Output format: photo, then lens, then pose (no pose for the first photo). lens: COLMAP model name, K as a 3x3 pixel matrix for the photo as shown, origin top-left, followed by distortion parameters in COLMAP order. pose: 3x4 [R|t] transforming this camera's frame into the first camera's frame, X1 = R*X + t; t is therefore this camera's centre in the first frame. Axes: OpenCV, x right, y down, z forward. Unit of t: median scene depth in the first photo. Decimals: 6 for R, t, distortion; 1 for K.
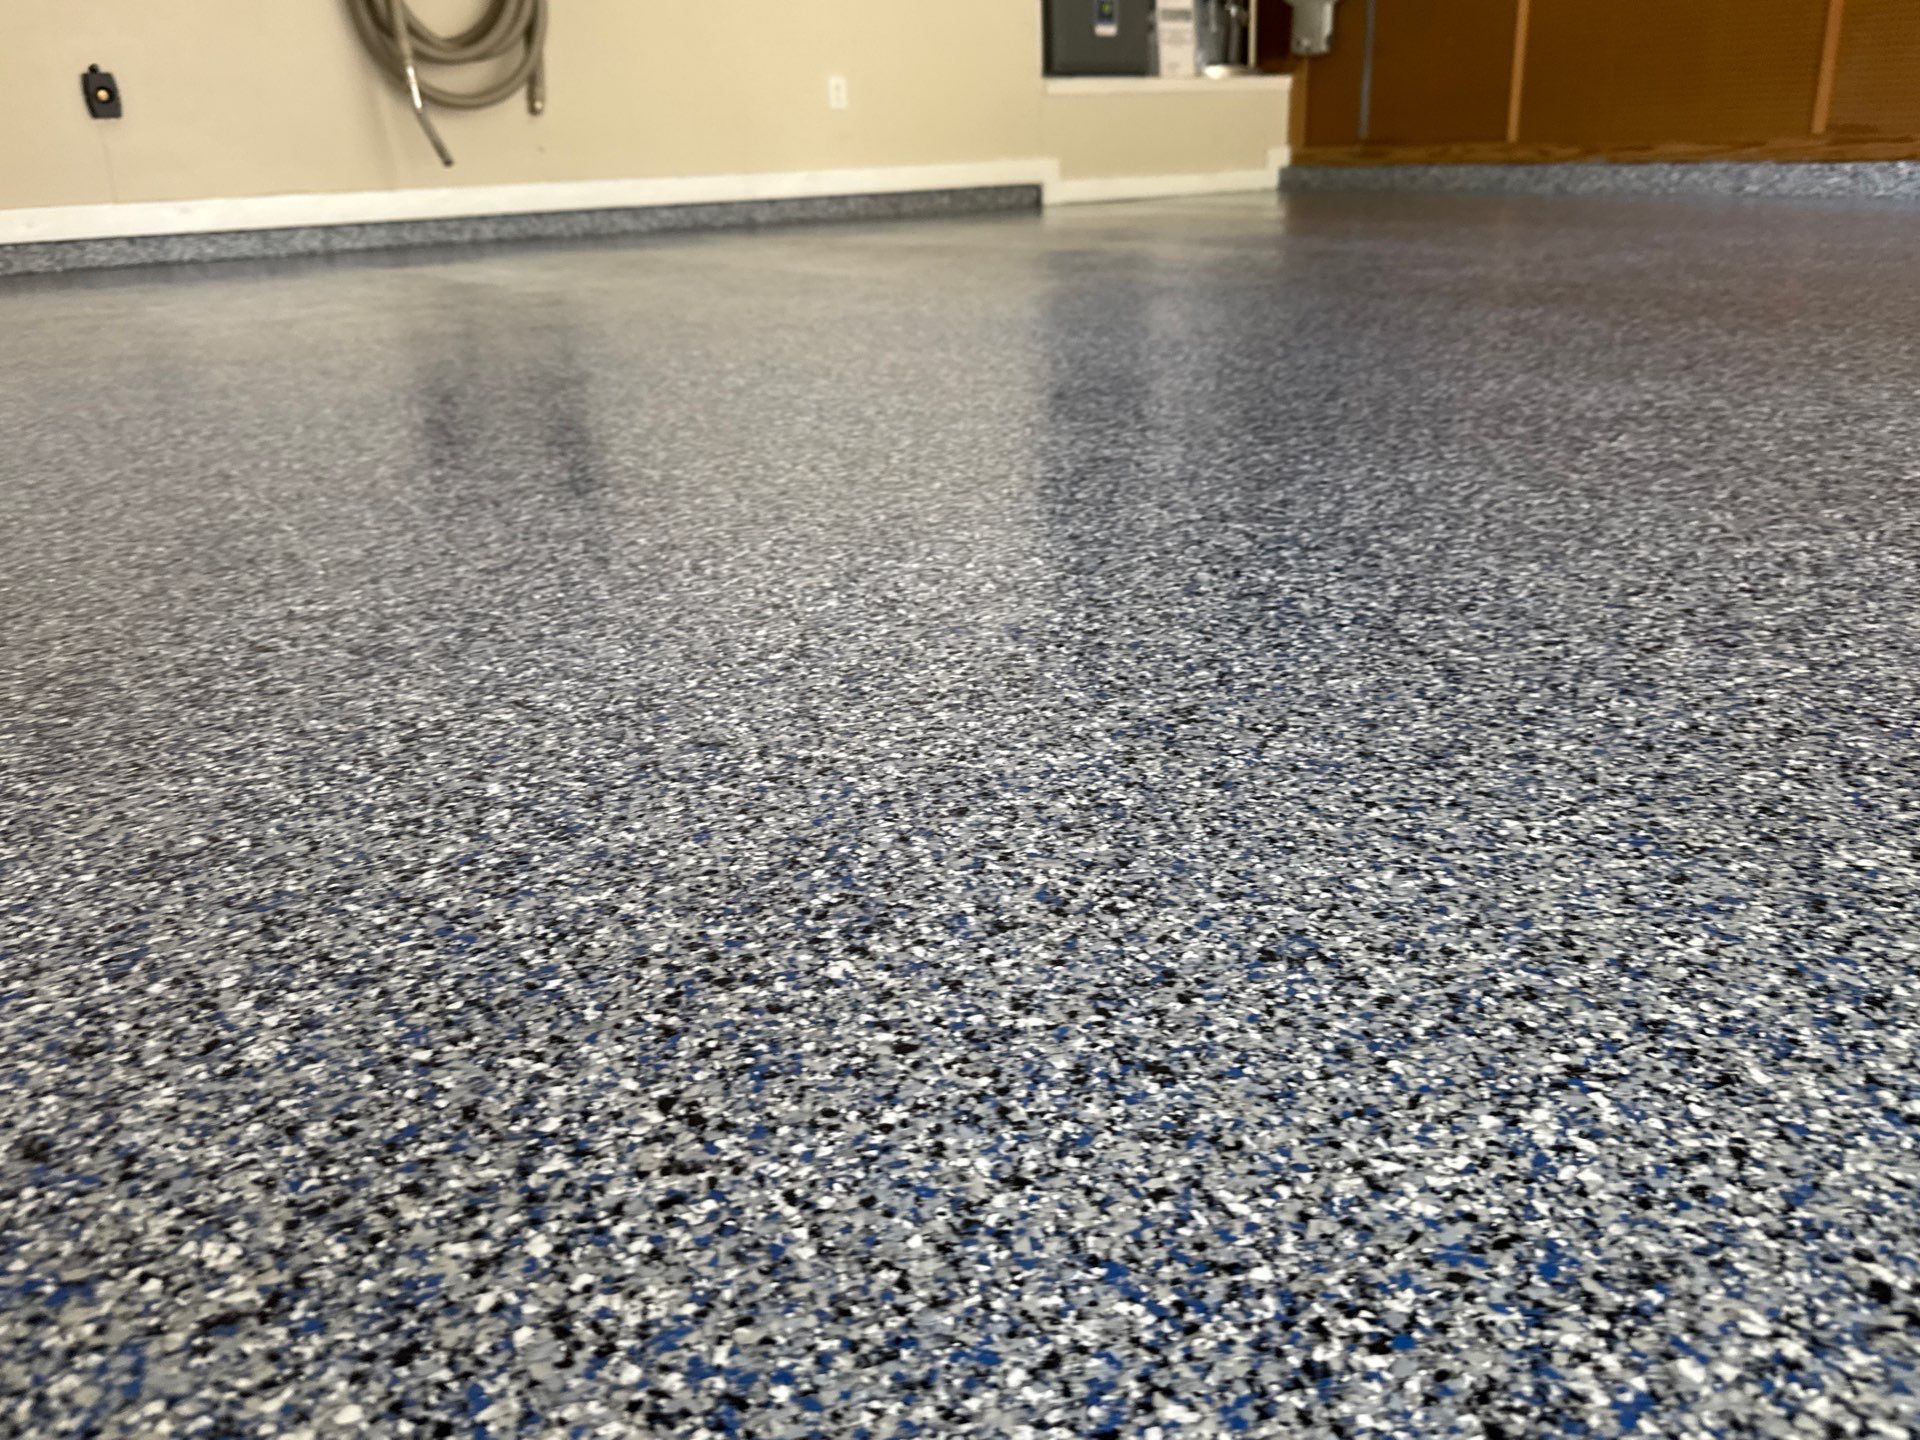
lens RADIAL K [[1531.4, 0, 928.9], [0, 1531.4, 720.3], [0, 0, 1]] dist [-0.004638, -0.003250]
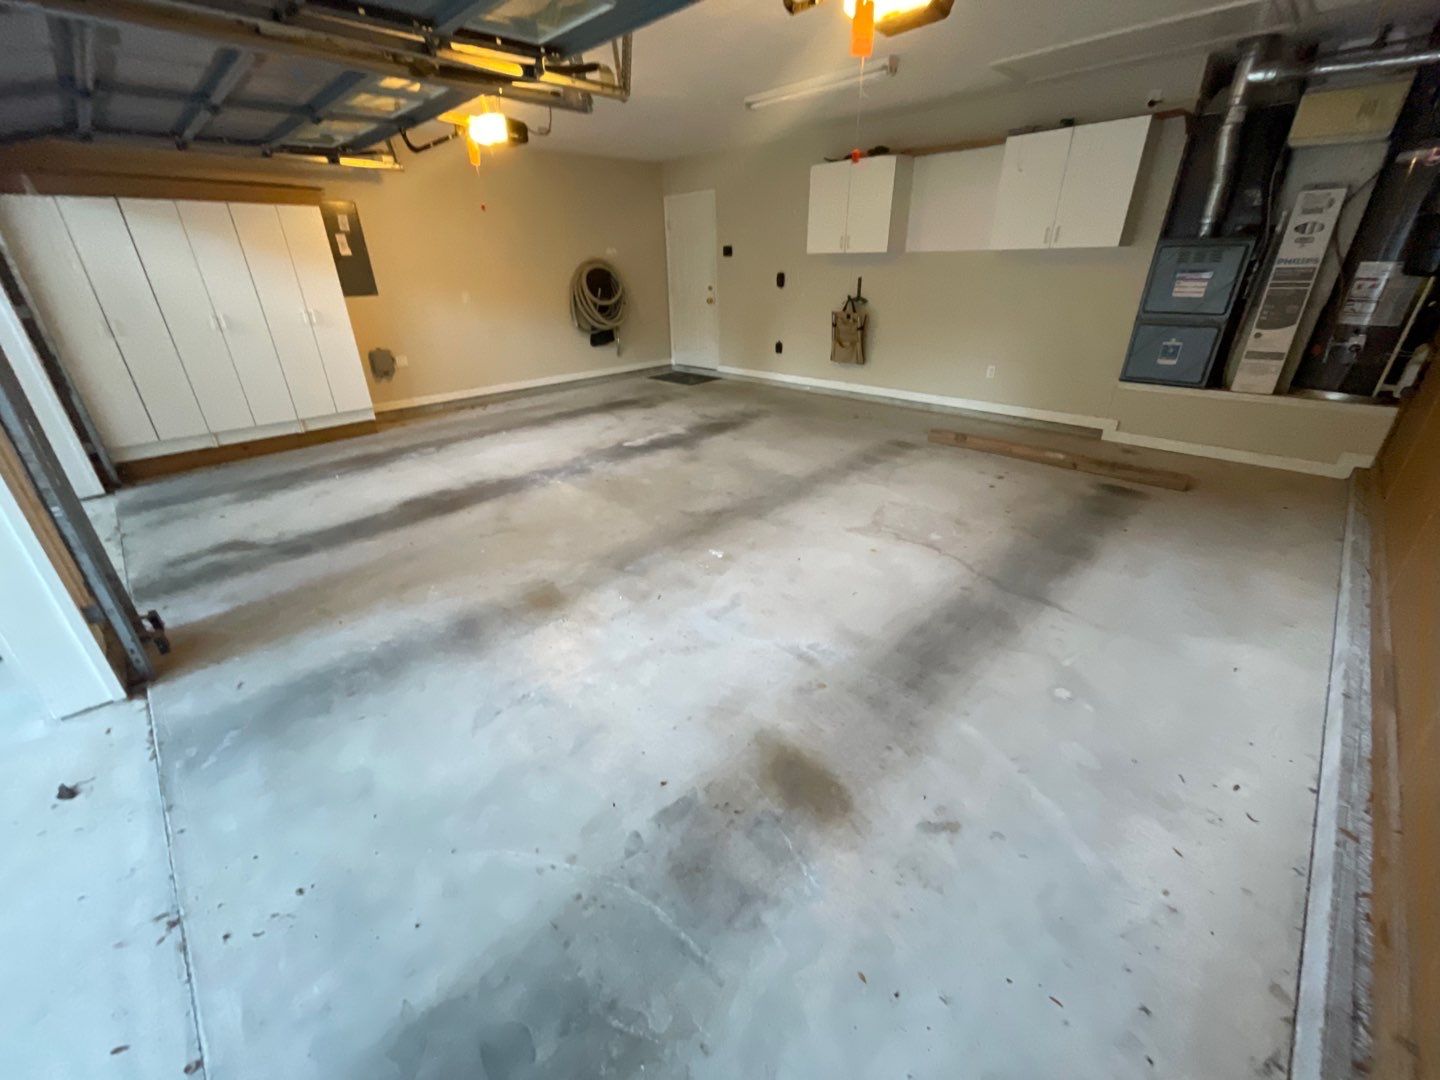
lens RADIAL K [[581.6, 0, 711.5], [0, 581.6, 540.5], [0, 0, 1]] dist [-0.002632, -0.000599]
pose [[0.135194, 0.458385, -0.878411, 0.759926], [-0.334996, 0.855488, 0.394865, -0.369386], [0.932470, 0.240880, 0.269214, 0.372178]]
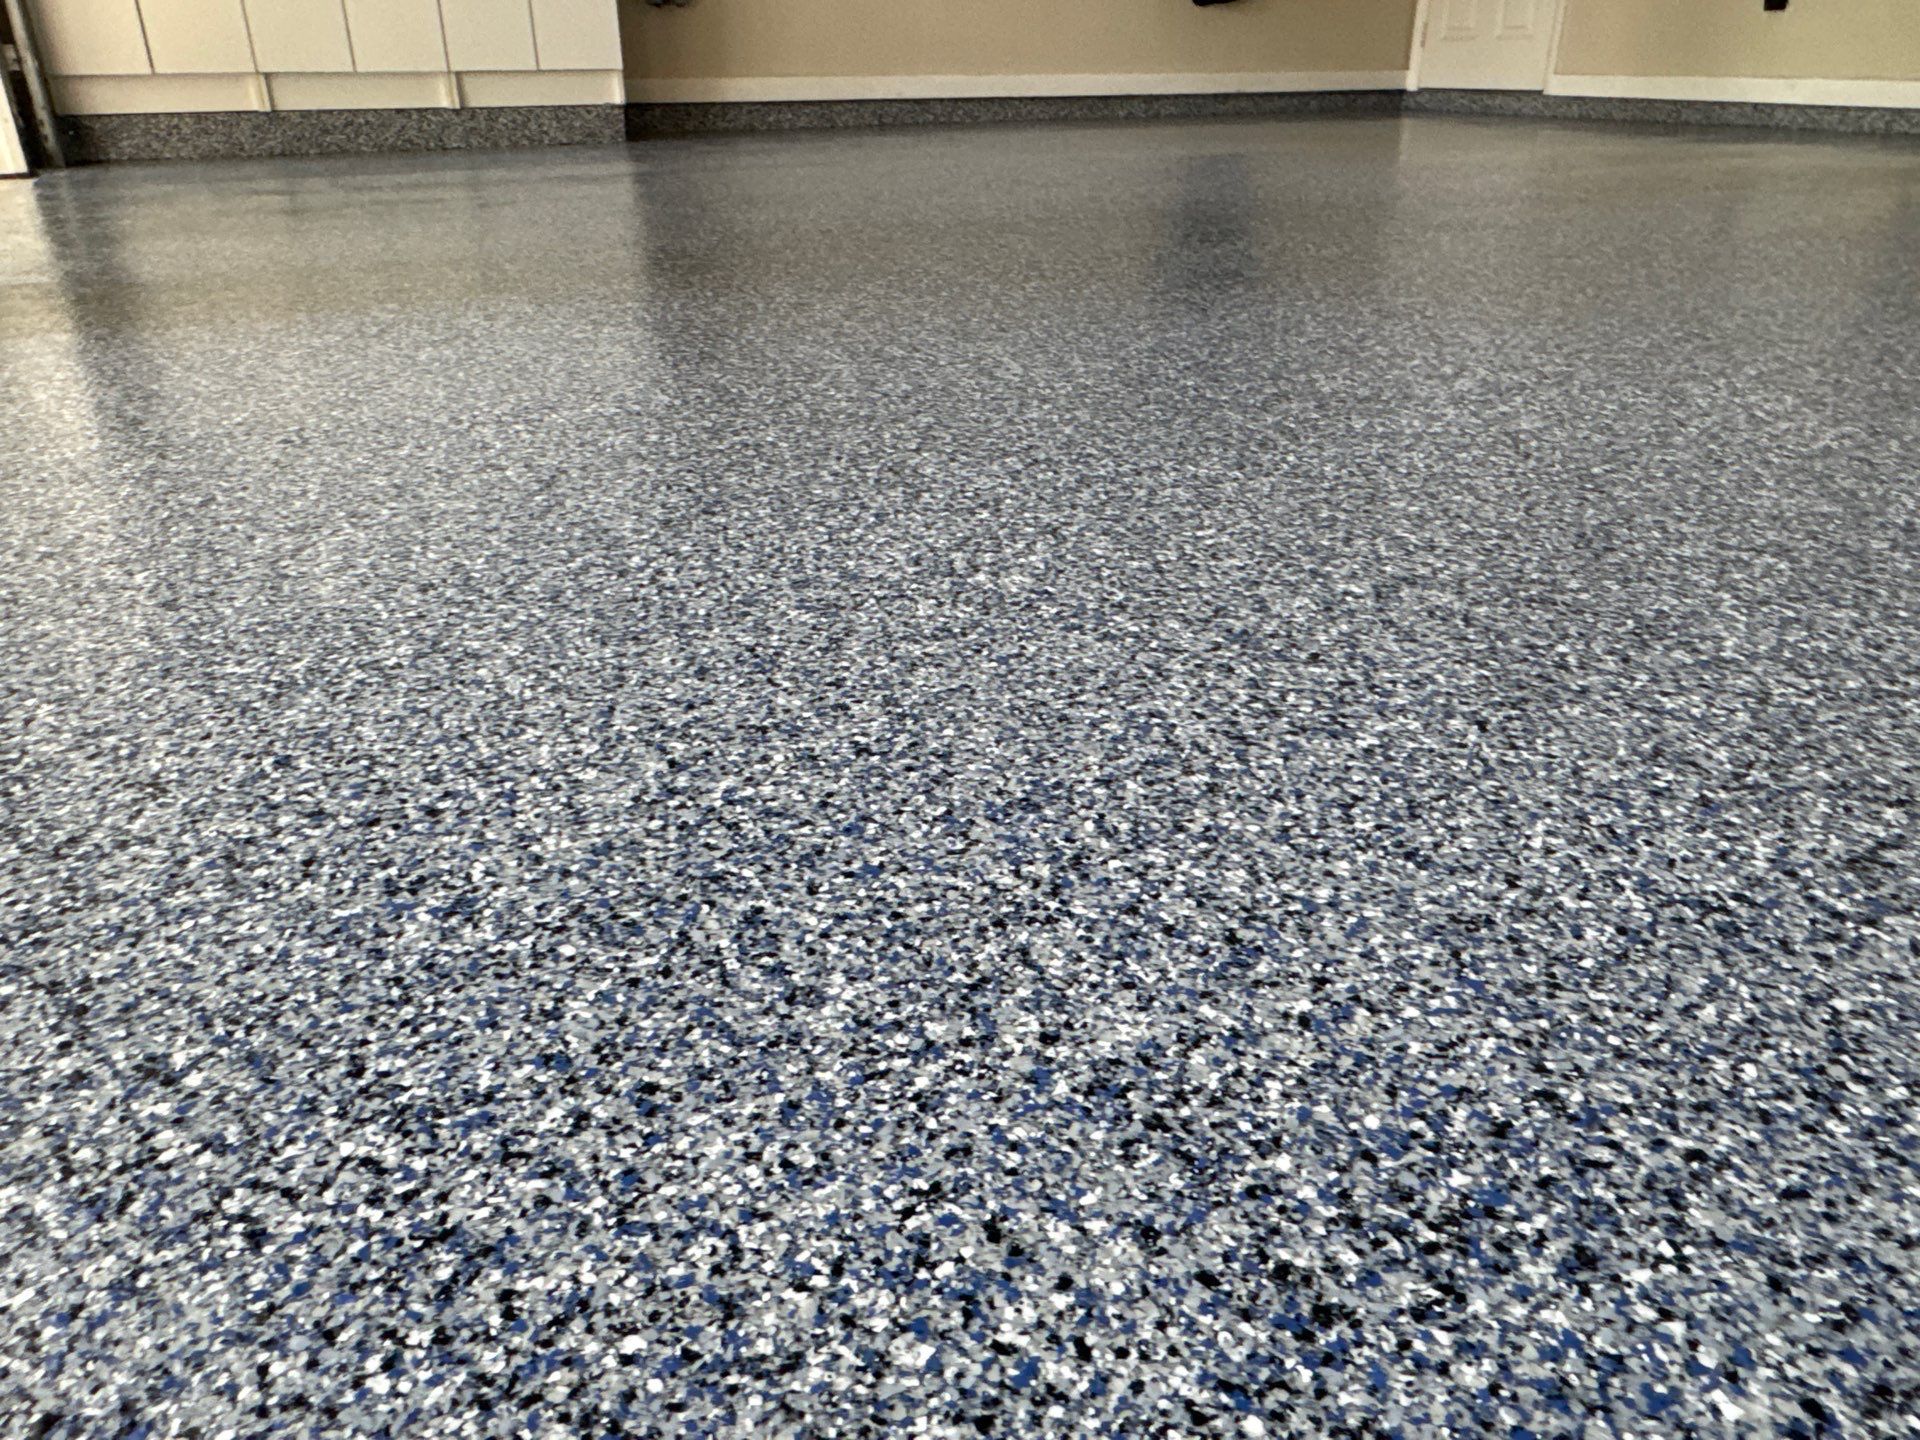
lens RADIAL K [[1357.3, 0, 960.0], [0, 1357.3, 720.0], [0, 0, 1]] dist [-0.002732, 0.000216]
pose [[-0.202769, 0.464272, -0.862170, 0.660307], [-0.343831, 0.790643, 0.506619, -0.198177], [0.916878, 0.399168, -0.000687, 0.418964]]
